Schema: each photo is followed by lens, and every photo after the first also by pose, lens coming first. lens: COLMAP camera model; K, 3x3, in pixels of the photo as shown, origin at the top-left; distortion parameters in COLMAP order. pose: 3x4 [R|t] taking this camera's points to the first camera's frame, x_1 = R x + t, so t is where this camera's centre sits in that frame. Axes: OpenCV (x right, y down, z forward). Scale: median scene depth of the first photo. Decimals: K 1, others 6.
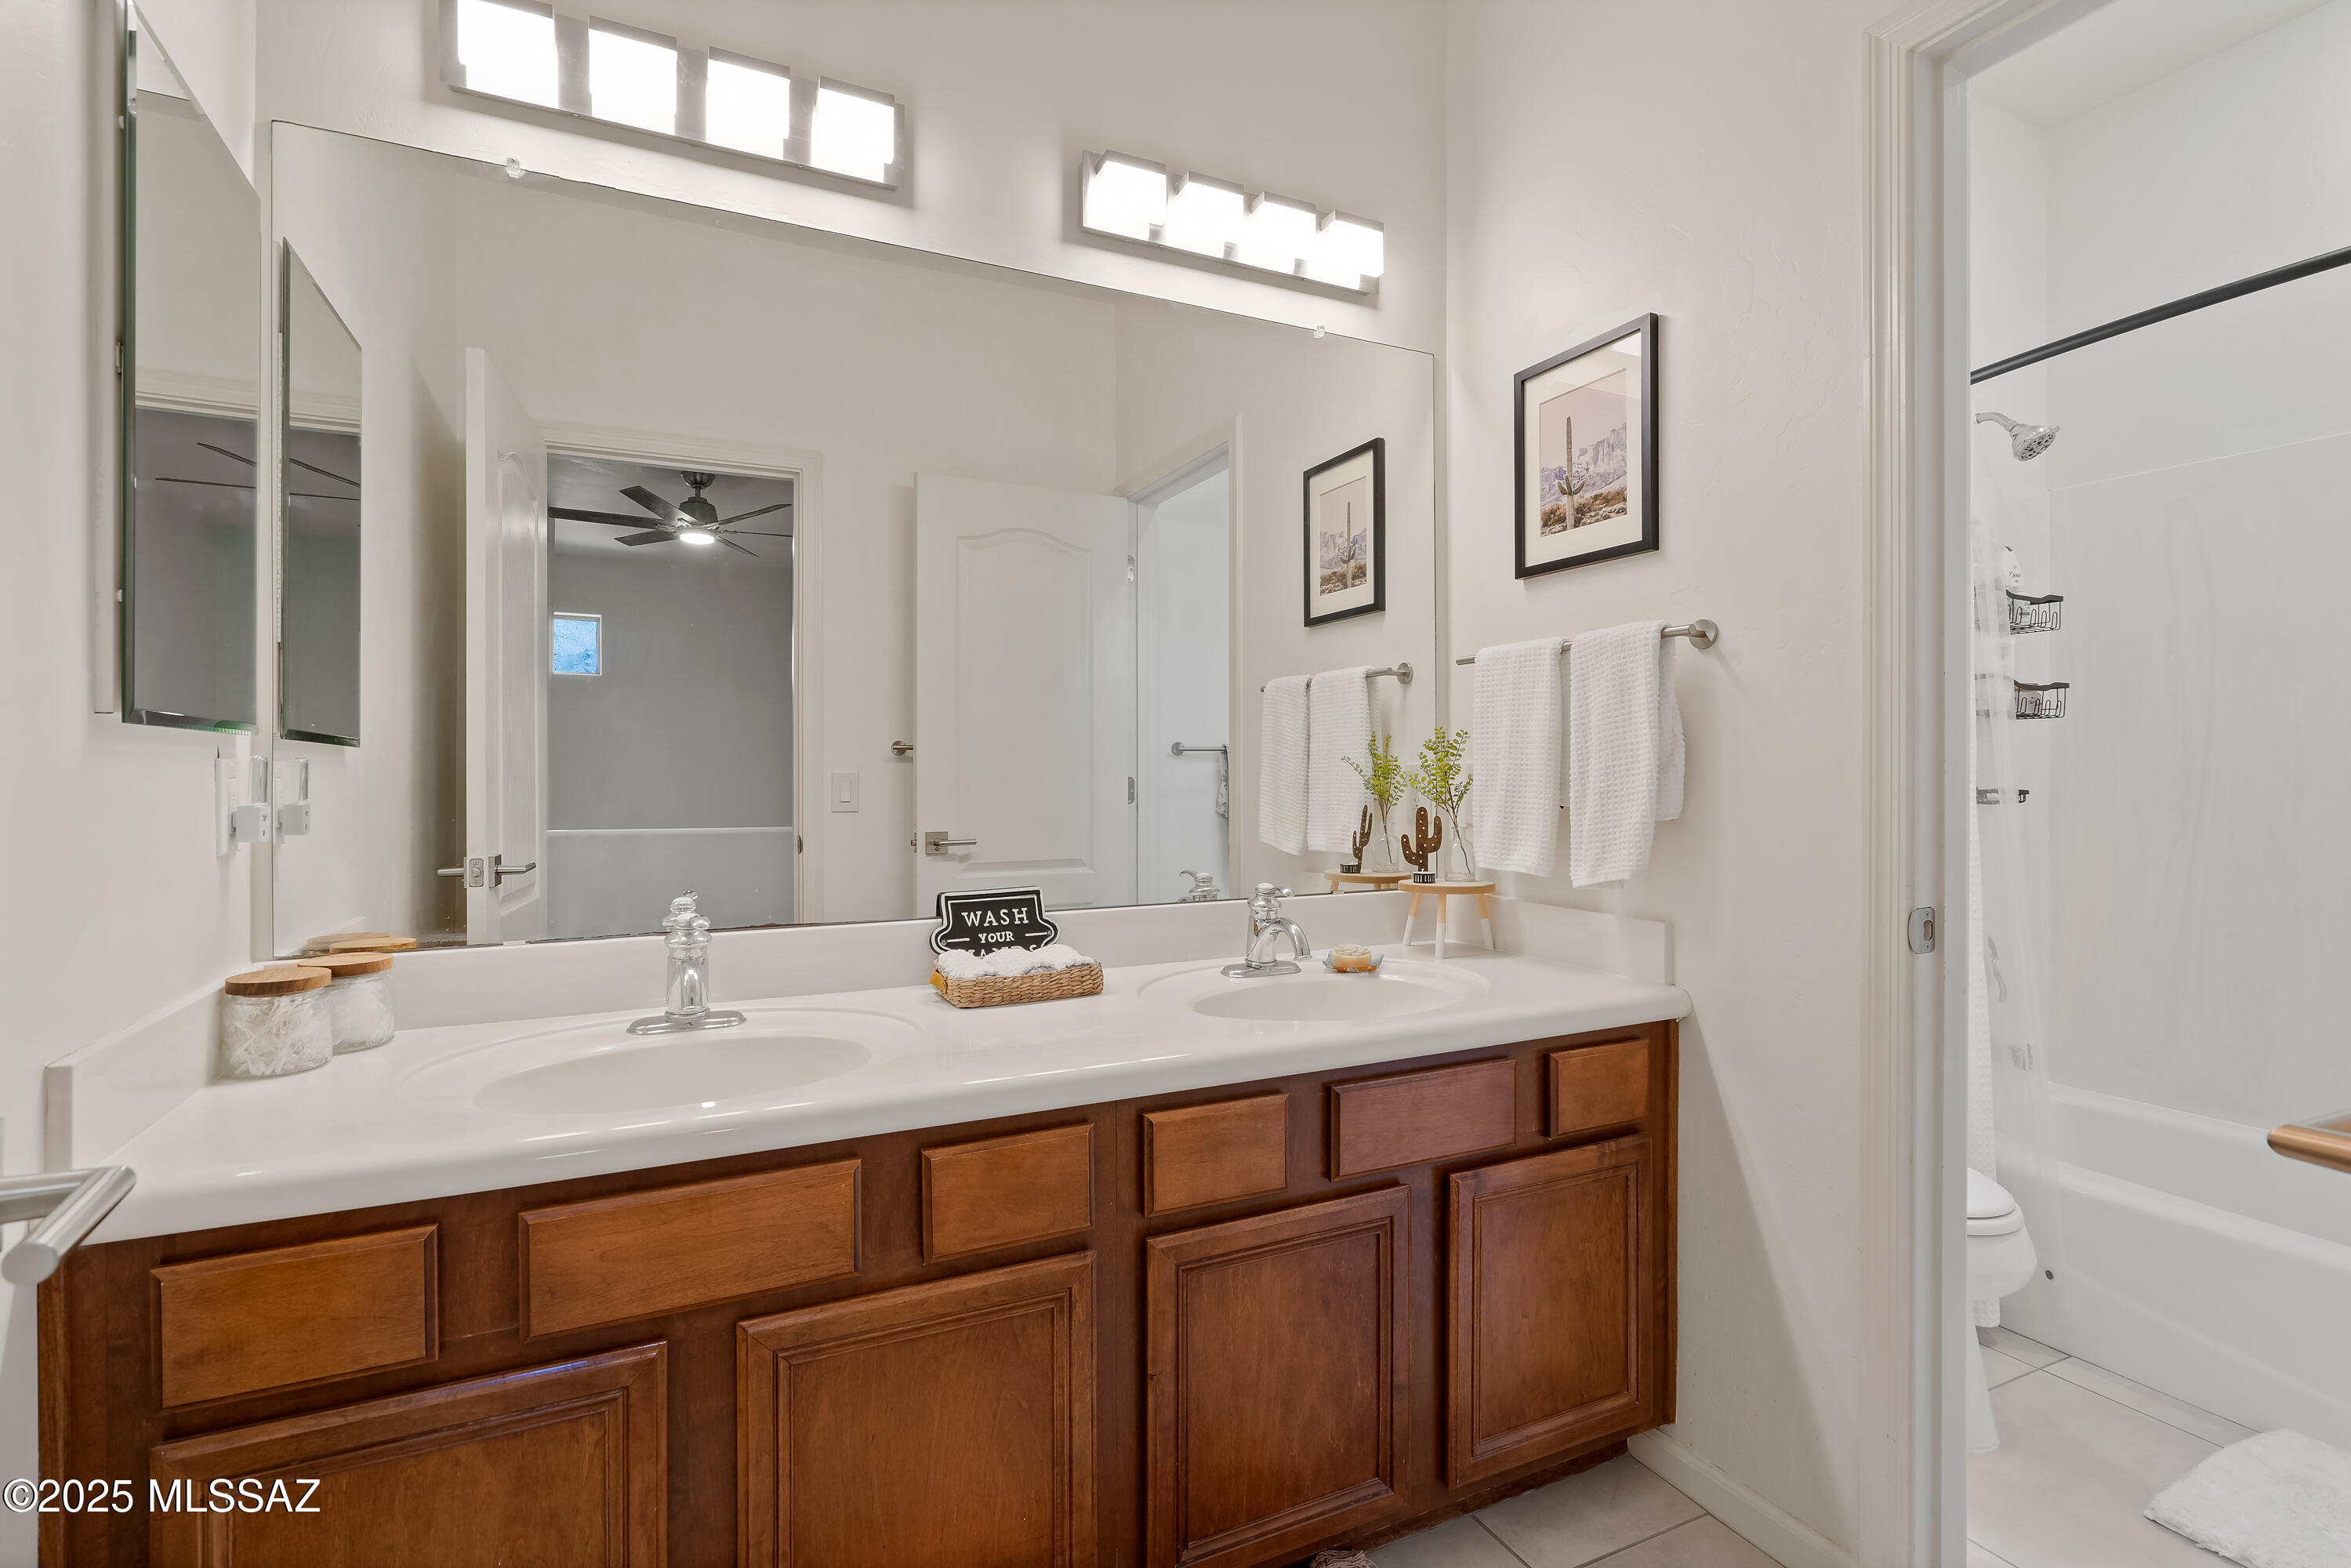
lens RADIAL K [[1094.7, 0, 1188.9], [0, 1094.7, 779.8], [0, 0, 1]] dist [-0.008488, 0.004165]
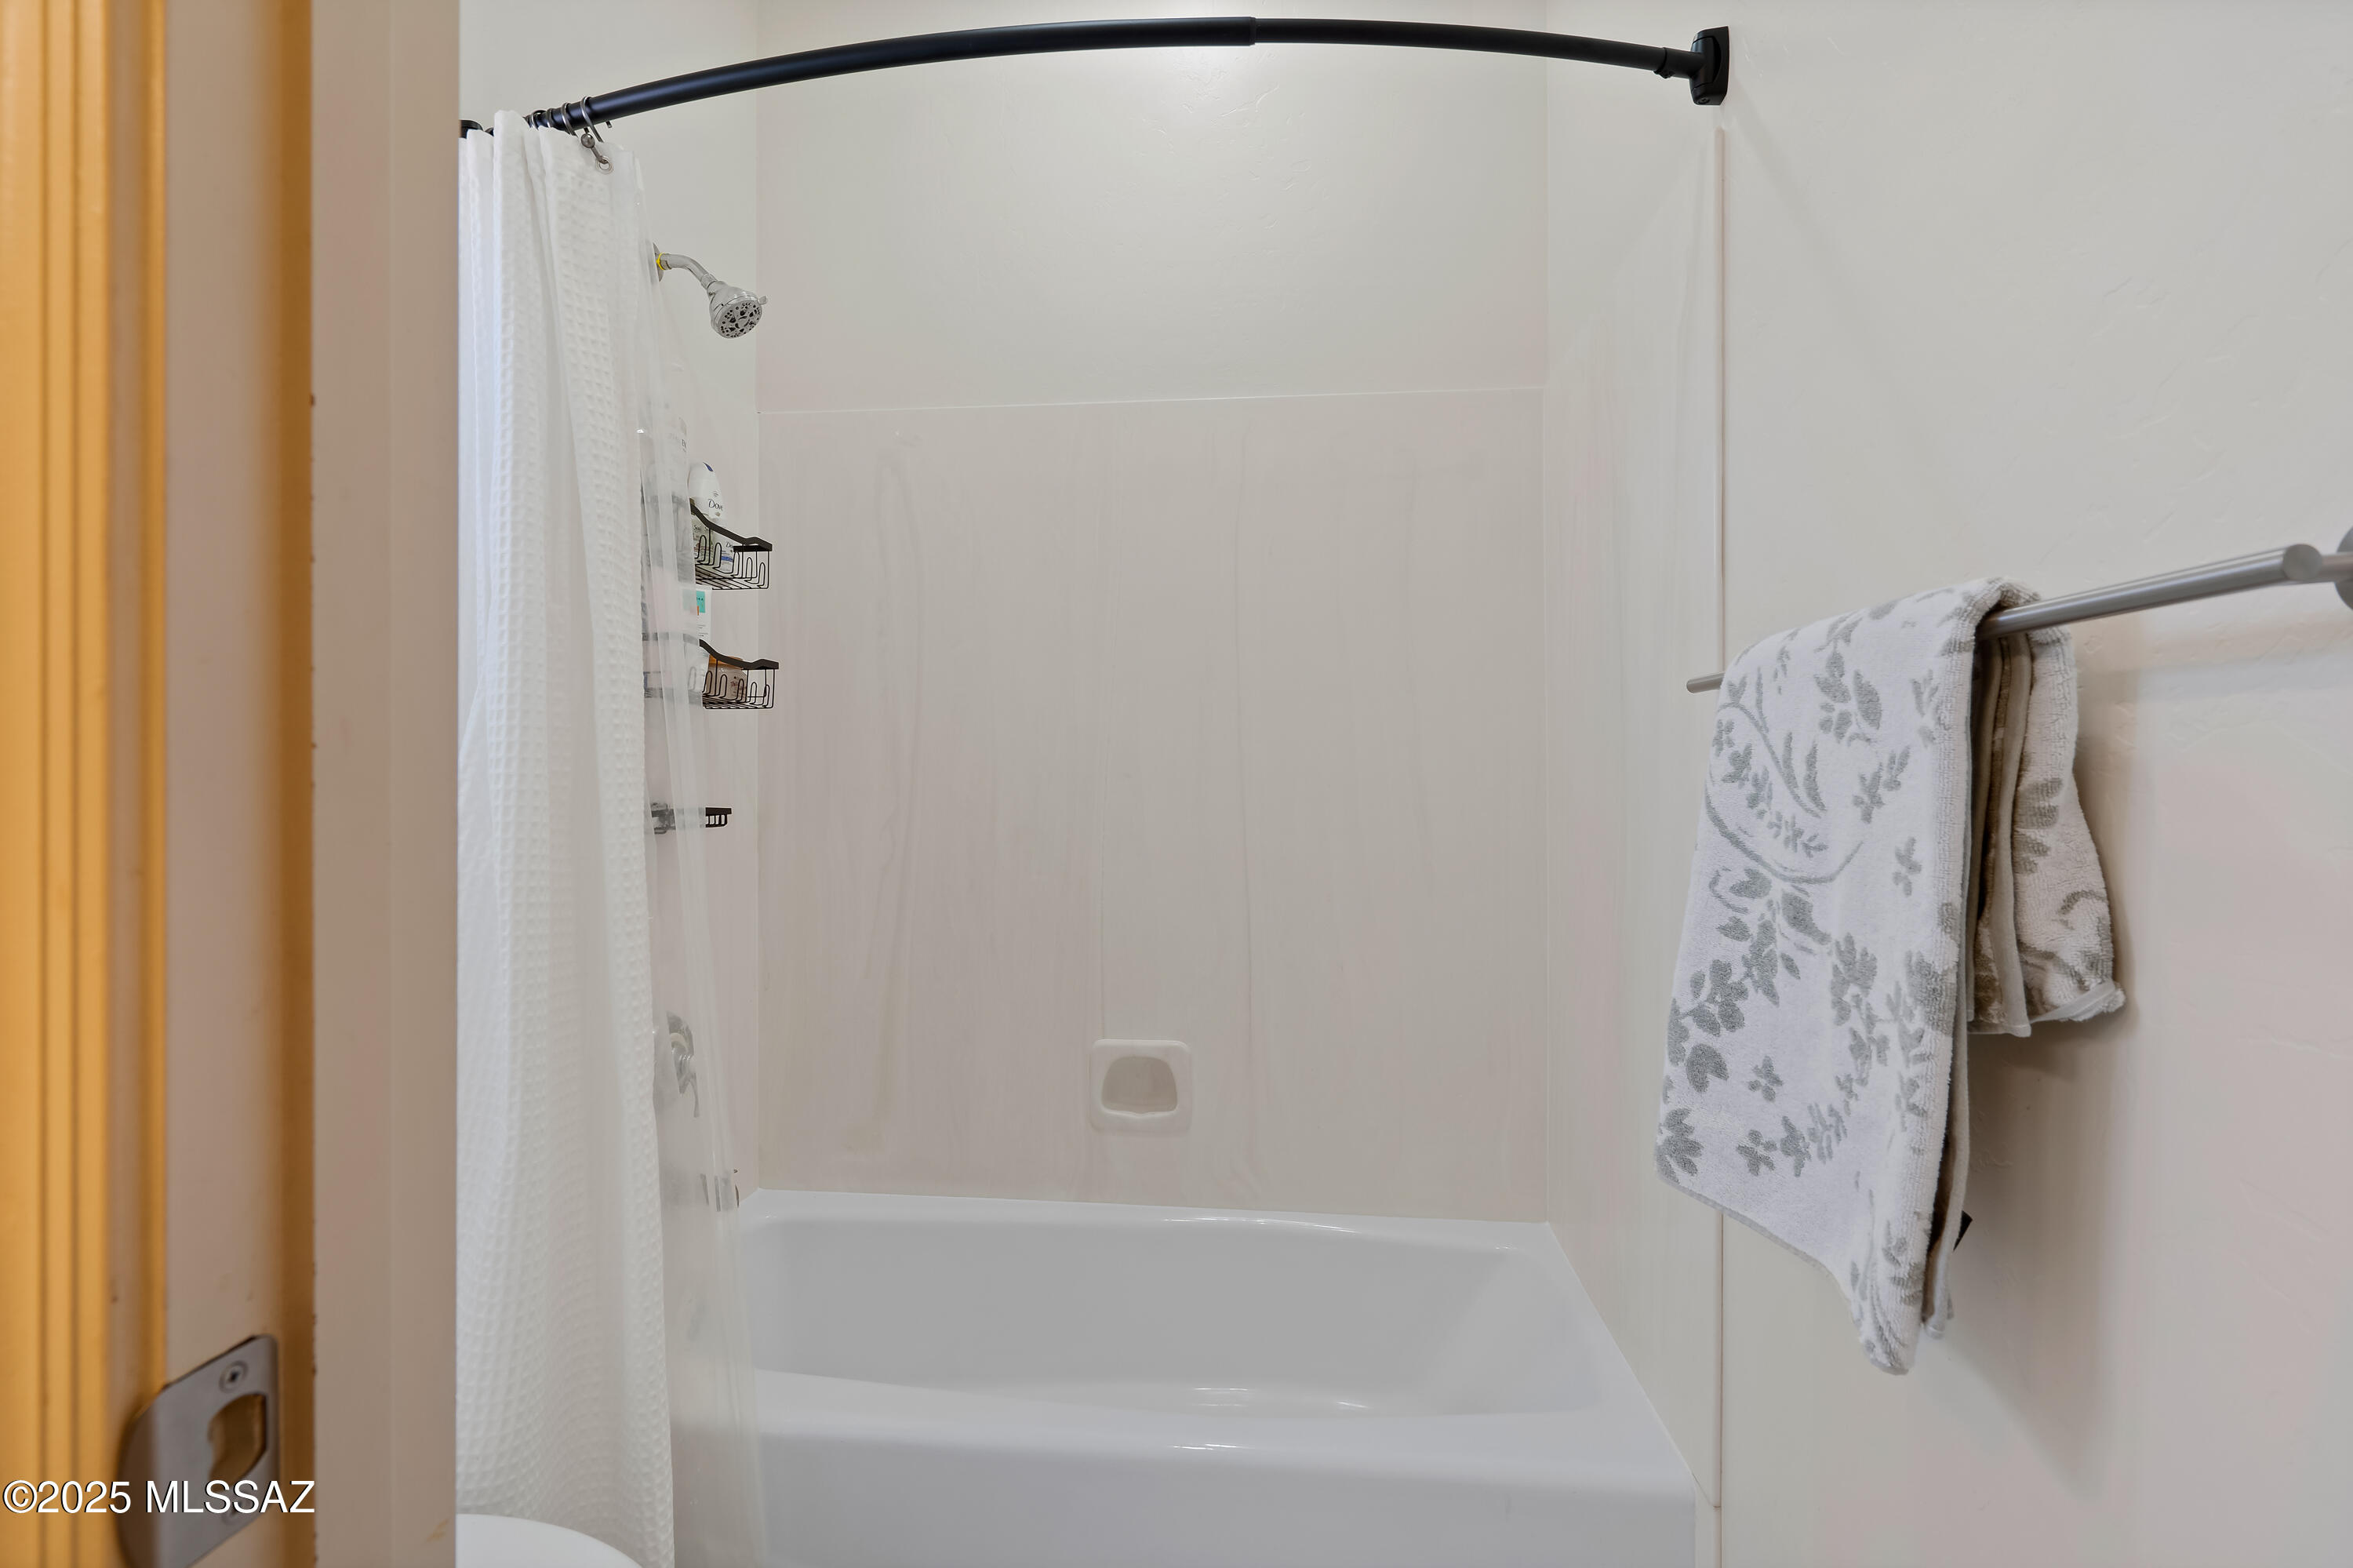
lens RADIAL K [[1095.6, 0, 1184.0], [0, 1095.6, 783.8], [0, 0, 1]] dist [-0.008488, 0.004165]
pose [[0.523864, -0.000466, 0.851802, 0.317572], [-0.005216, 0.999979, 0.003755, -0.009321], [-0.851786, -0.006410, 0.523850, 0.373018]]
